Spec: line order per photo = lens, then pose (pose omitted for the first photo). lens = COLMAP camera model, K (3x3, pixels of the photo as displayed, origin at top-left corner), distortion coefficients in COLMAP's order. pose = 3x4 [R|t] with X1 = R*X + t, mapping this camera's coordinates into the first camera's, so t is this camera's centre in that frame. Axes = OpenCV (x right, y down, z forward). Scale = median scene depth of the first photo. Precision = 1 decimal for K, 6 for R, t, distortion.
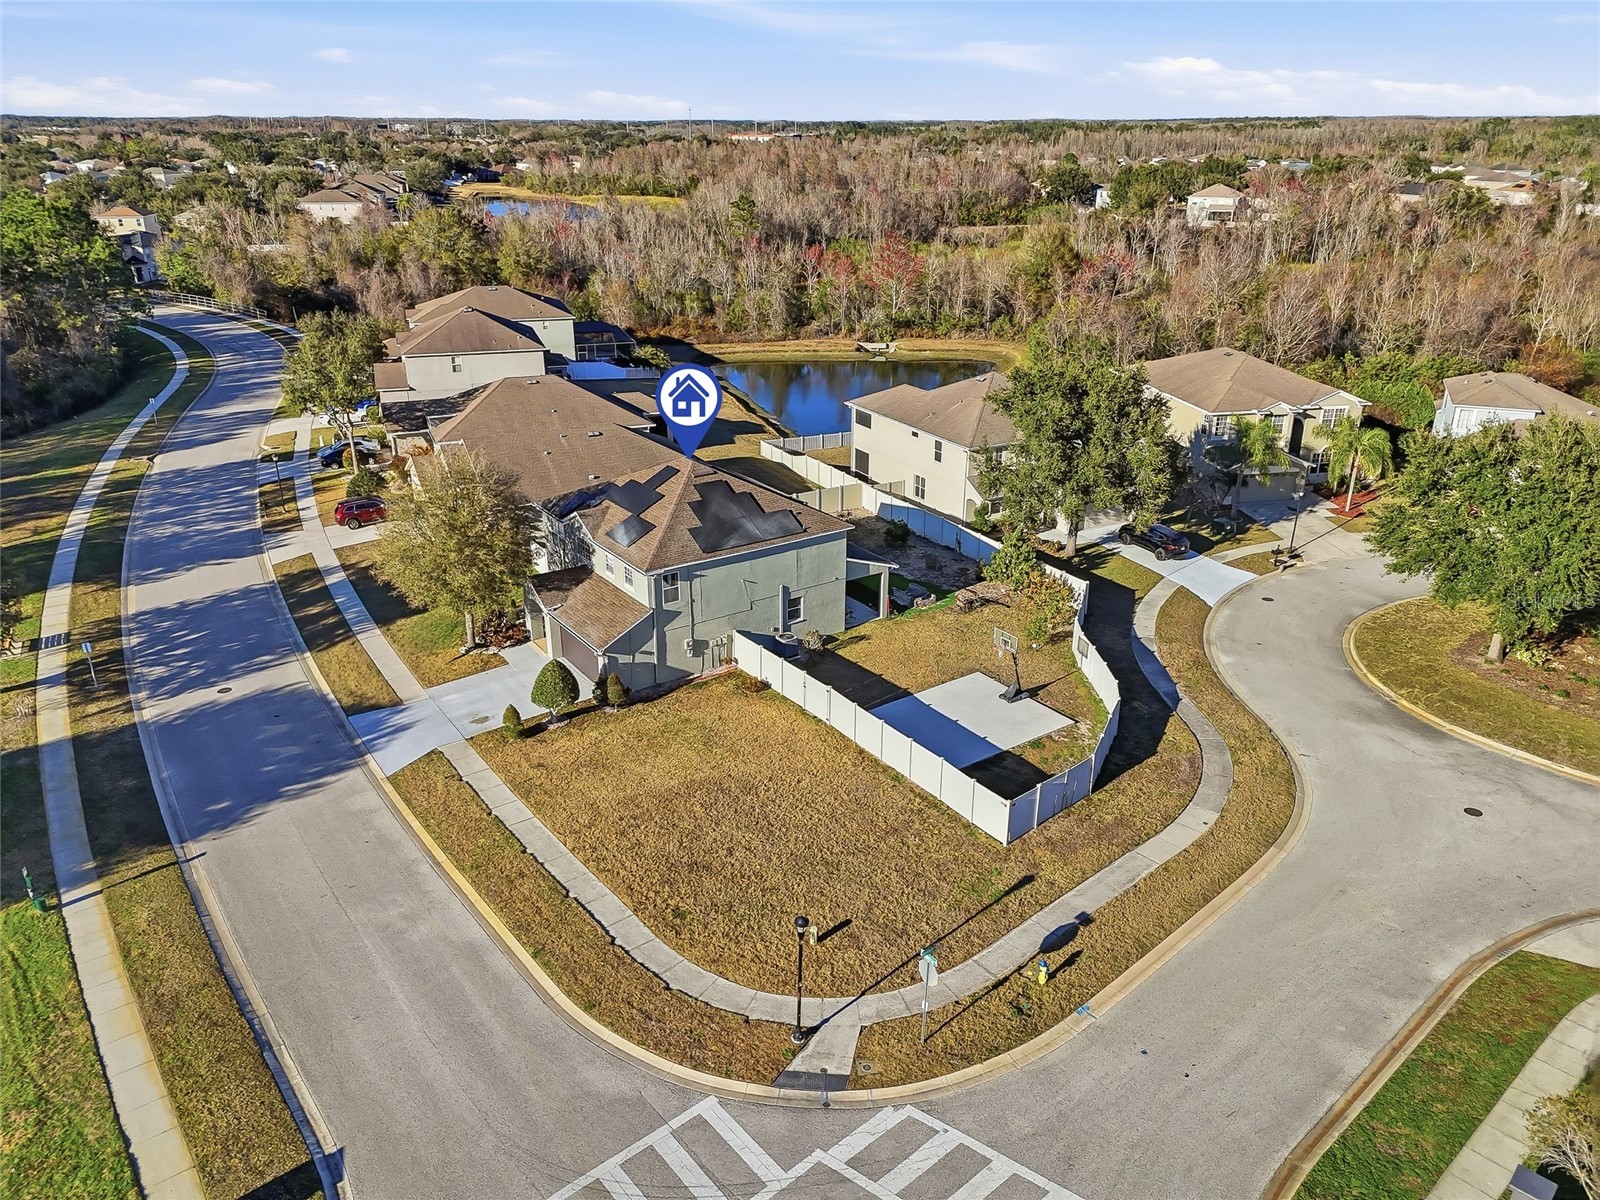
lens RADIAL K [[1170.5, 0, 800.8], [0, 1170.5, 595.5], [0, 0, 1]] dist [0.081079, -0.070816]
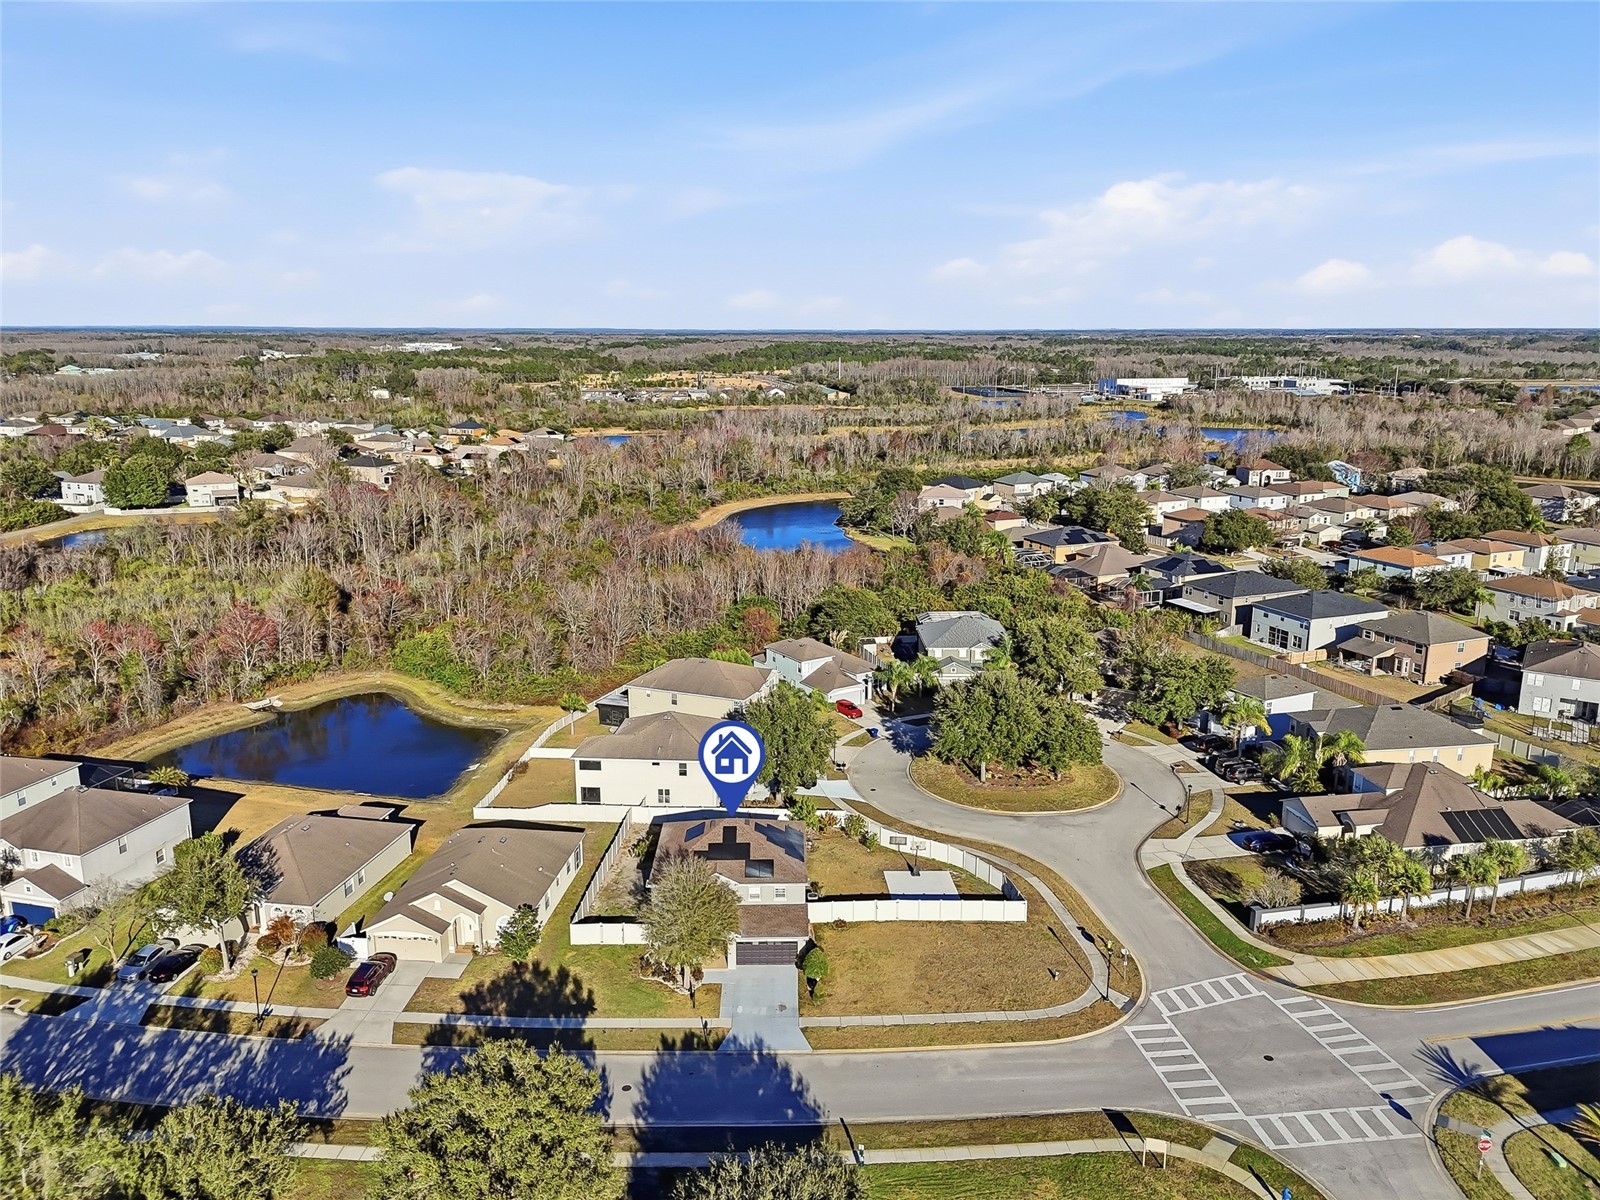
lens RADIAL K [[1170.5, 0, 801.7], [0, 1170.5, 589.2], [0, 0, 1]] dist [0.081079, -0.070816]
pose [[0.549168, -0.180403, 0.816008, -1.348414], [0.311297, 0.950313, 0.000595, -0.398257], [-0.775570, 0.253694, 0.578041, -0.111964]]
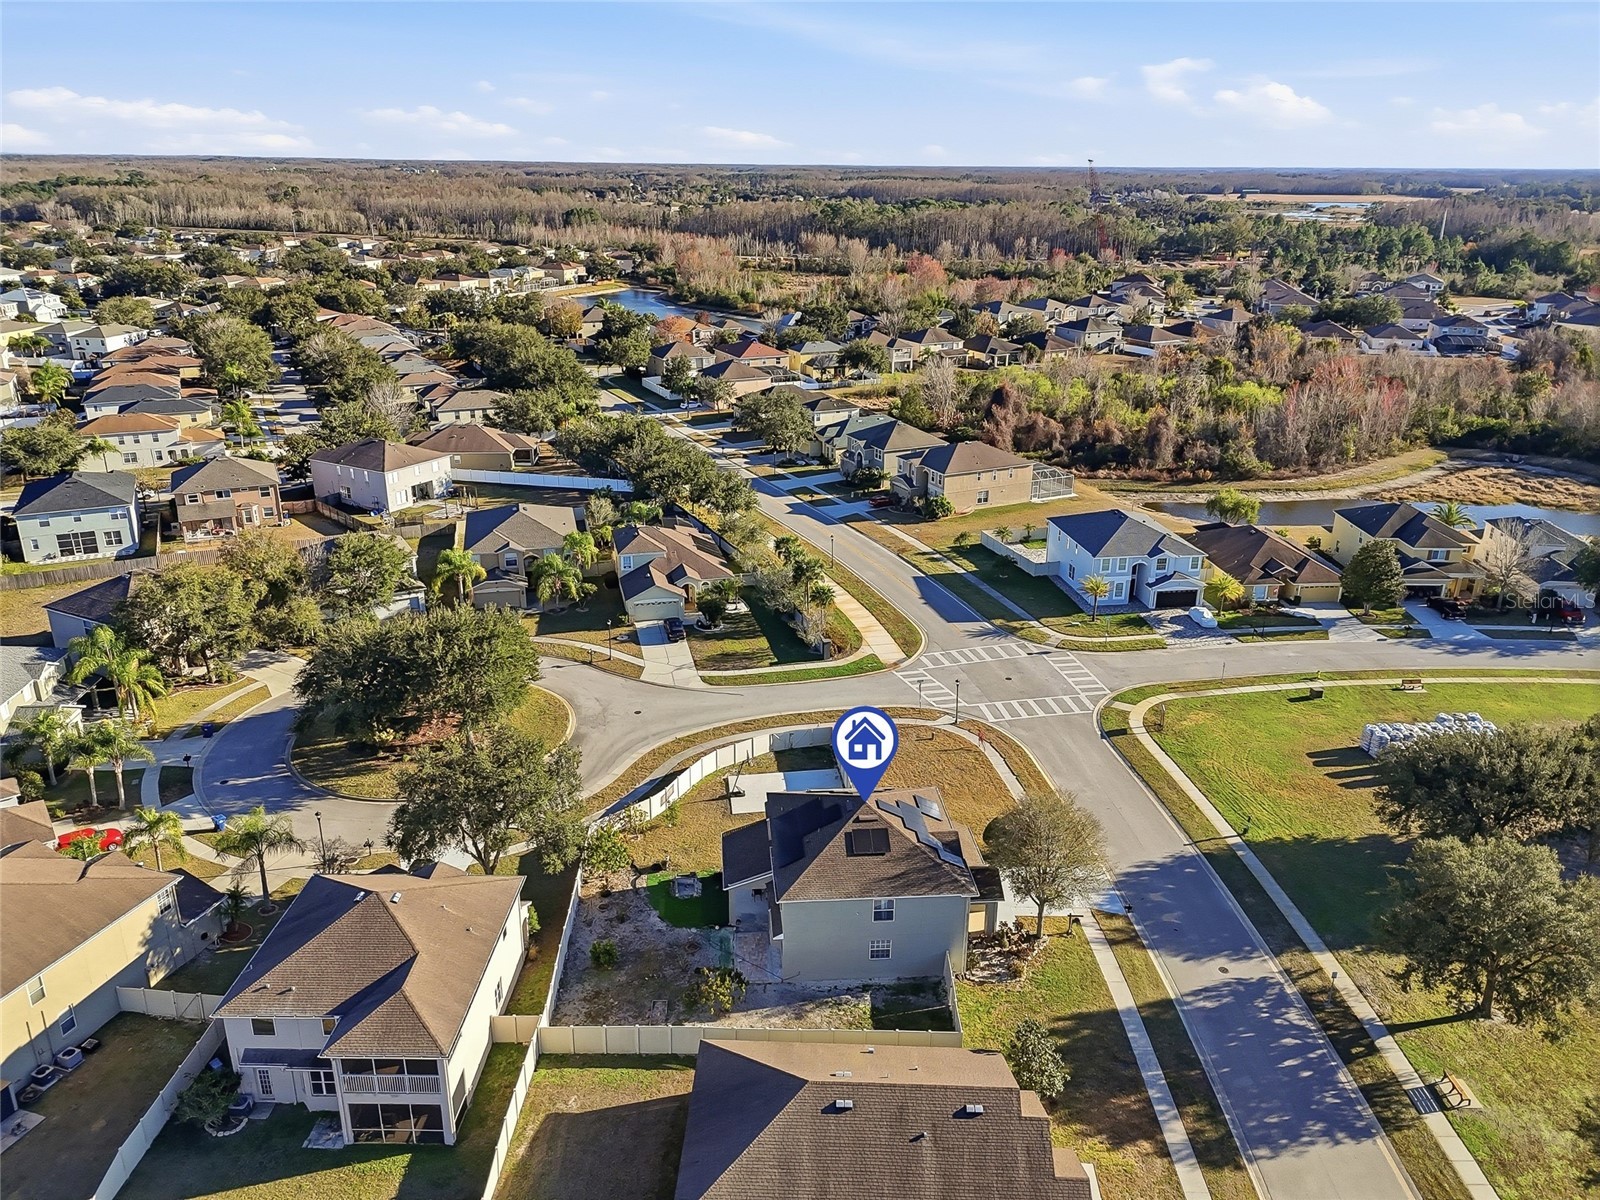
lens RADIAL K [[1170.5, 0, 798.6], [0, 1170.5, 598.7], [0, 0, 1]] dist [0.081079, -0.070816]
pose [[-0.871568, -0.176295, 0.457481, -0.578533], [0.175633, 0.758912, 0.627061, -1.091422], [-0.457735, 0.626876, -0.630480, 1.713067]]
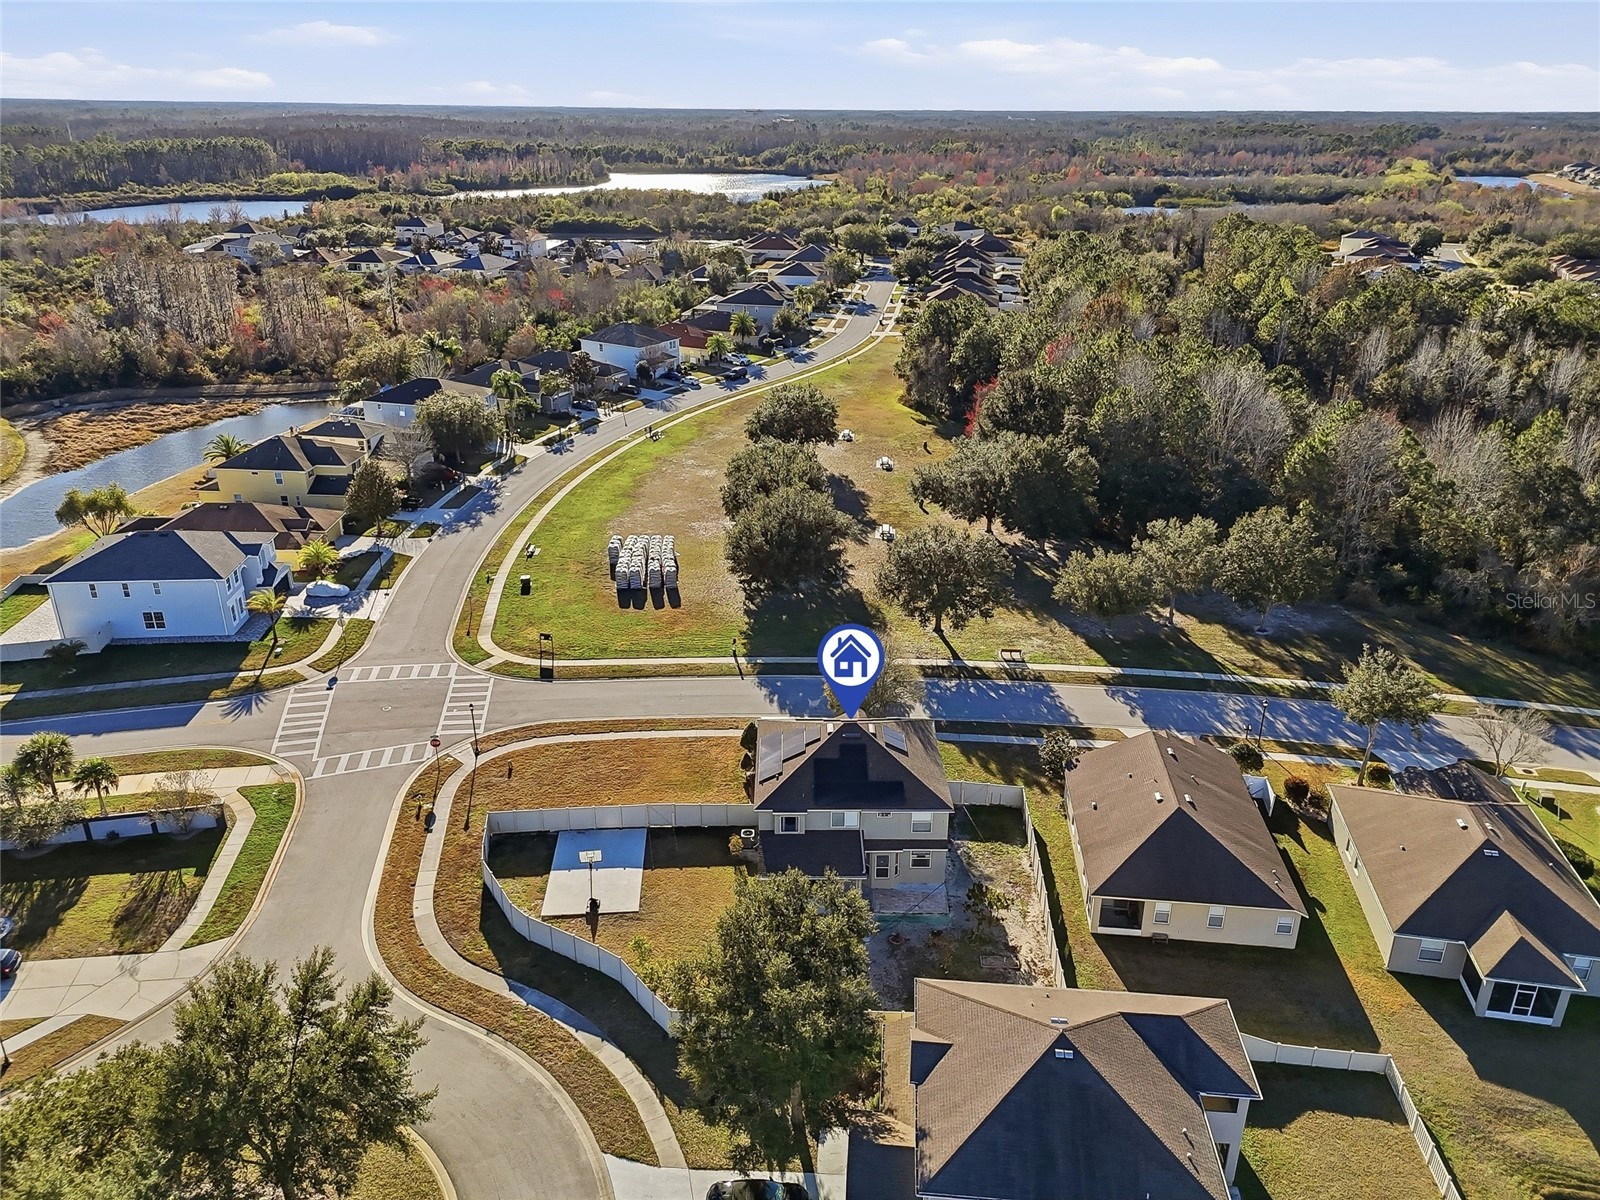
lens RADIAL K [[1170.5, 0, 811.1], [0, 1170.5, 597.6], [0, 0, 1]] dist [0.081079, -0.070816]
pose [[-0.538886, 0.318668, -0.779777, 0.923654], [-0.323879, 0.776150, 0.541011, -0.938225], [0.777628, 0.544097, -0.315046, 1.323267]]
